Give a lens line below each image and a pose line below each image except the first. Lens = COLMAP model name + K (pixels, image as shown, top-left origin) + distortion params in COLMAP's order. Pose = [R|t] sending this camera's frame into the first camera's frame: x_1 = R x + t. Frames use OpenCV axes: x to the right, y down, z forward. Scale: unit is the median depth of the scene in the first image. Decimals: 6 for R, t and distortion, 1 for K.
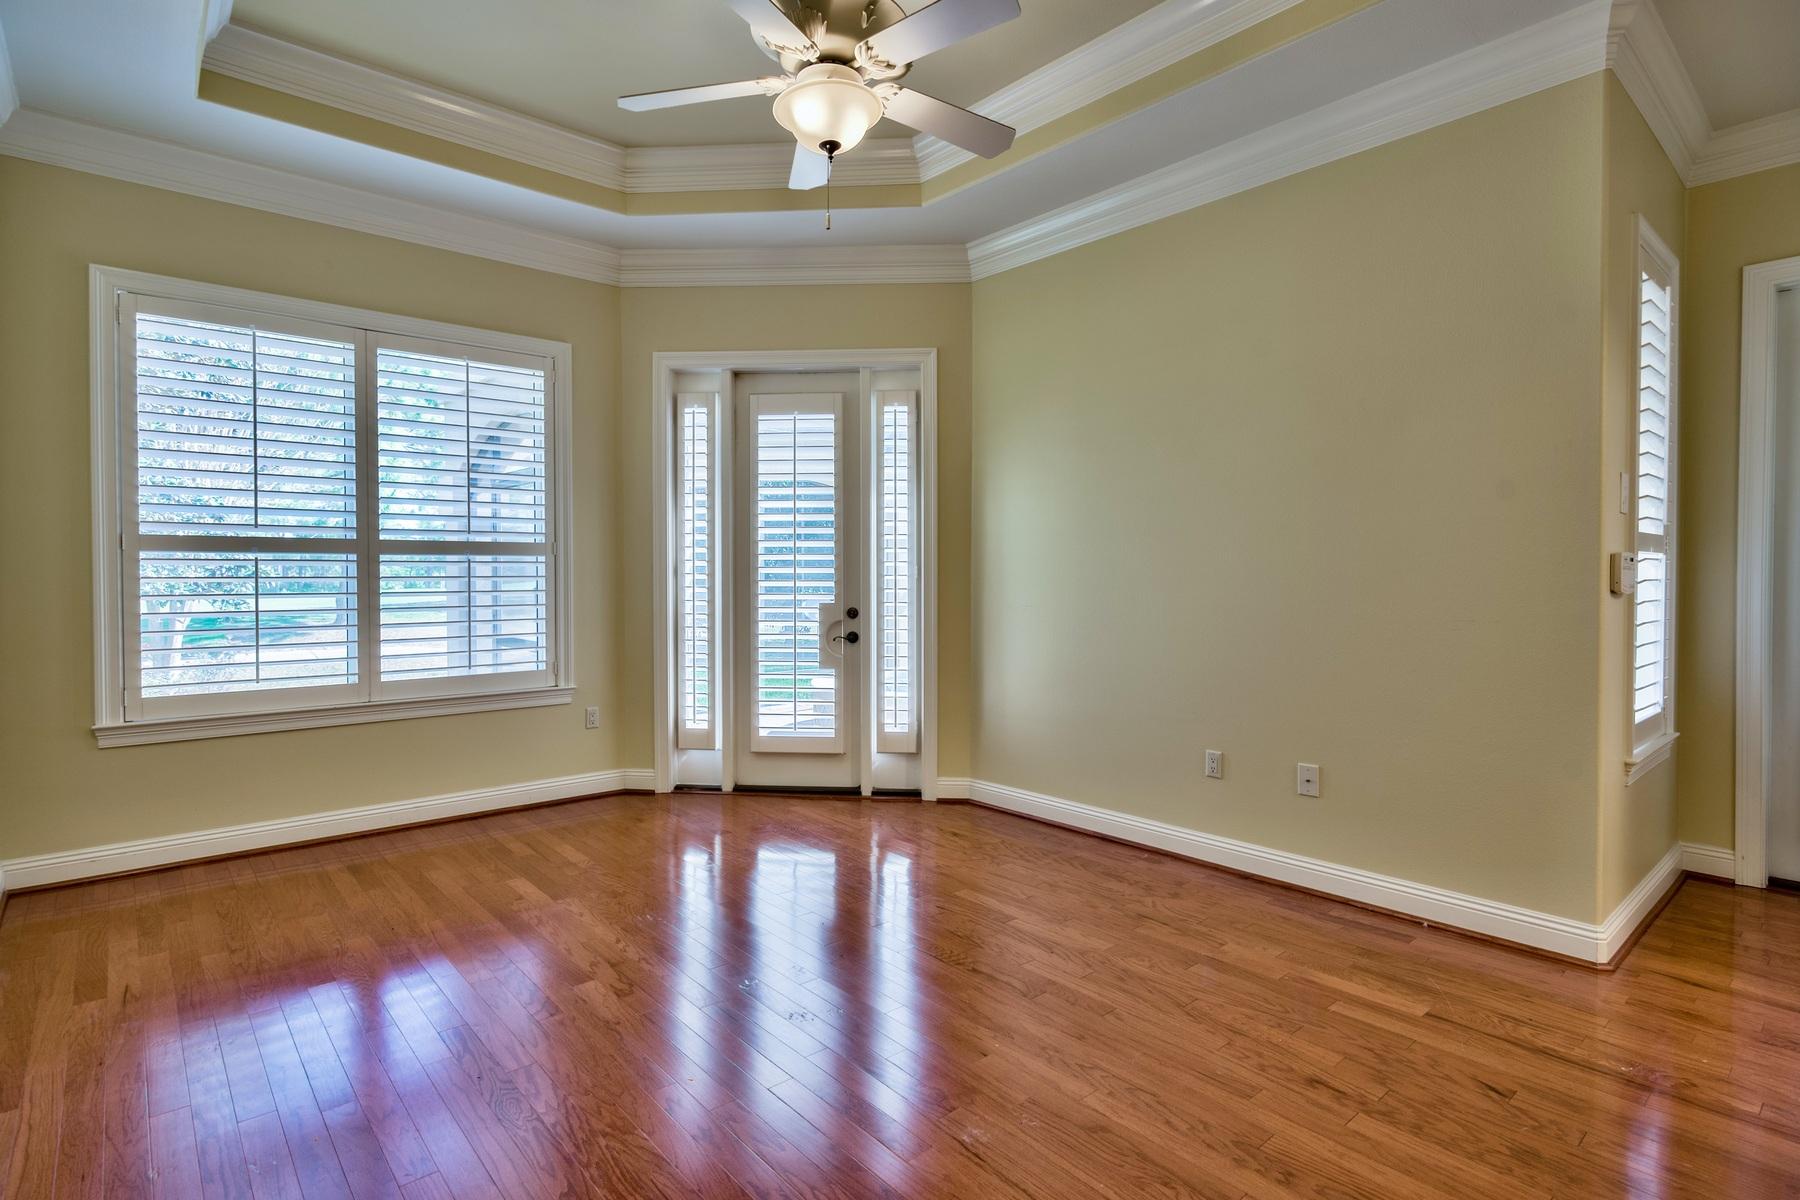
lens RADIAL K [[885.8, 0, 896.1], [0, 885.8, 586.7], [0, 0, 1]] dist [0.001301, -0.000535]
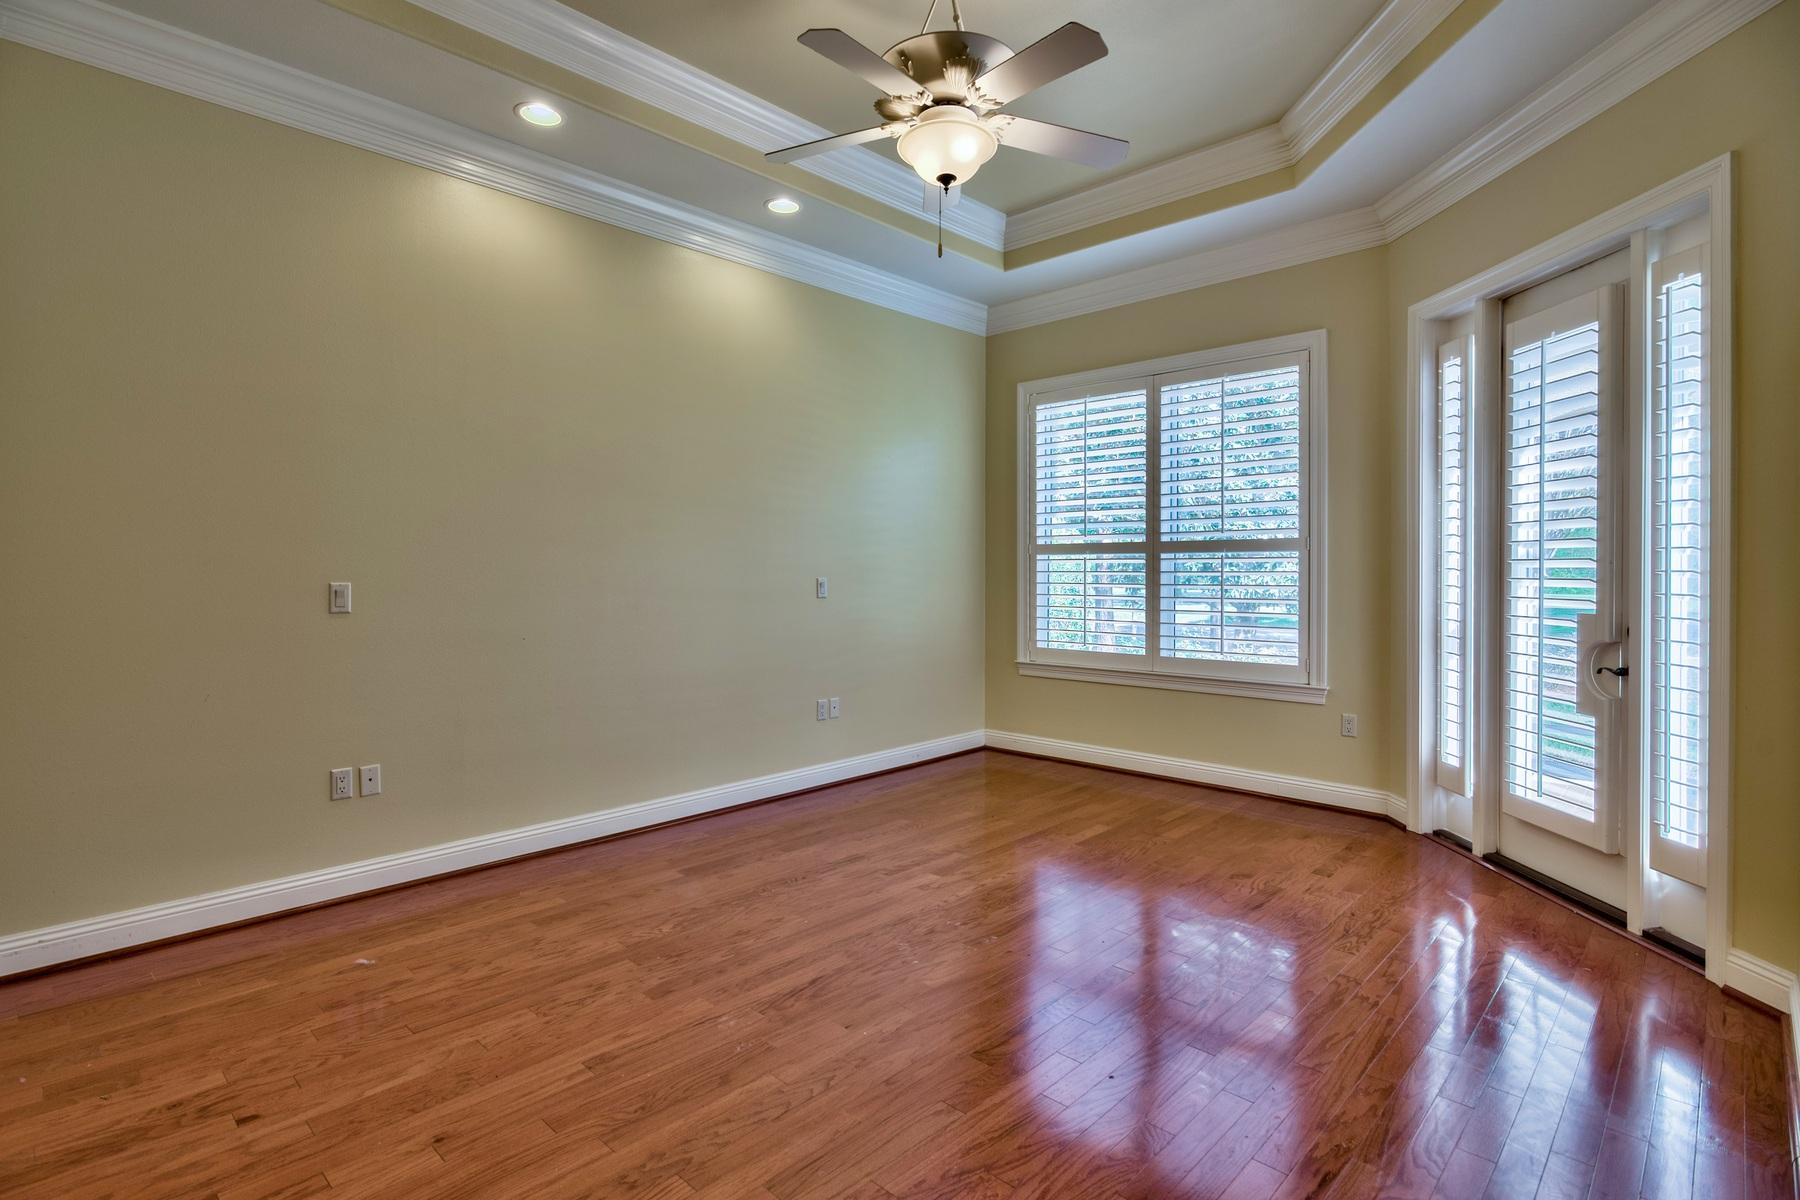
lens RADIAL K [[901.5, 0, 904.2], [0, 901.5, 577.1], [0, 0, 1]] dist [-0.005245, -0.000358]
pose [[0.094750, 0.009401, -0.995457, 0.558631], [-0.013987, 0.999869, 0.008112, -0.007590], [0.995403, 0.013155, 0.094869, 0.459963]]
